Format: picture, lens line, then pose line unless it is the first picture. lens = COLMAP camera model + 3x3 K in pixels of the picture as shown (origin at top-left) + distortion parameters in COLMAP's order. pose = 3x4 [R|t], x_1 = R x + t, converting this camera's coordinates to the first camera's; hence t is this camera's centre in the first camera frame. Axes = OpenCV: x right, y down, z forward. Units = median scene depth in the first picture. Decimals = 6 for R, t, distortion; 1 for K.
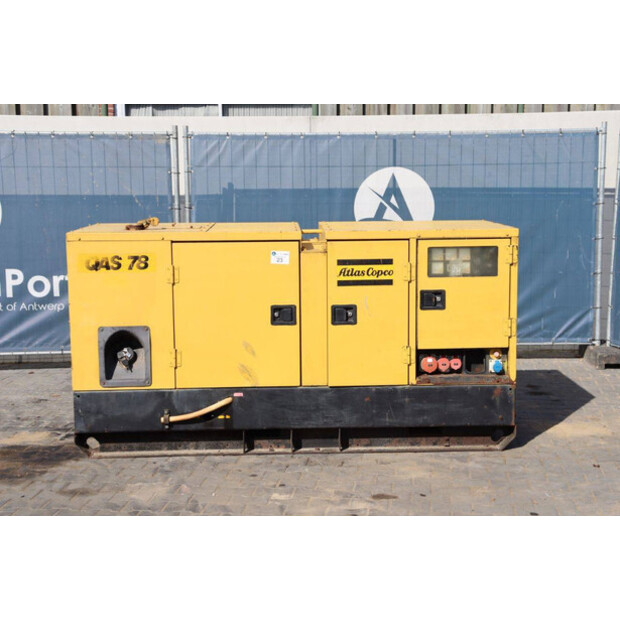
lens RADIAL K [[1016.3, 0, 310.0], [0, 1016.3, 310.0], [0, 0, 1]] dist [0.139982, 0.122676]
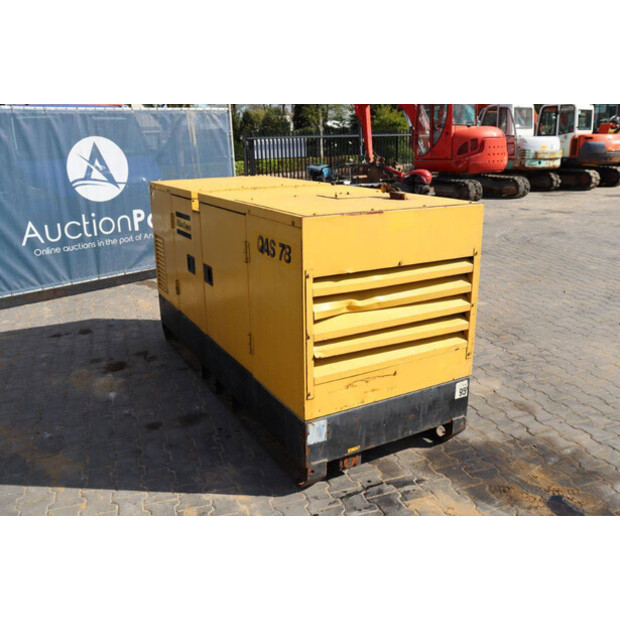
lens RADIAL K [[570.7, 0, 316.4], [0, 570.7, 309.8], [0, 0, 1]] dist [-0.138674, 0.155952]
pose [[-0.462469, -0.245546, 0.851957, -0.585197], [0.131560, 0.931246, 0.339813, -0.167402], [-0.876821, 0.269236, -0.398368, 1.305599]]
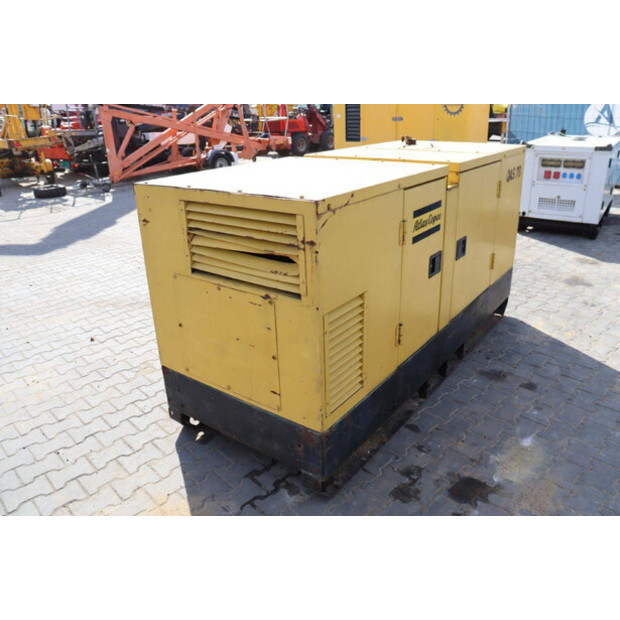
lens RADIAL K [[504.3, 0, 310.0], [0, 504.3, 310.0], [0, 0, 1]] dist [-0.180813, 0.160758]
pose [[-0.621341, 0.325558, -0.712704, 0.412056], [-0.071568, 0.882212, 0.465382, -0.175148], [0.780265, 0.340168, -0.524855, 1.316019]]
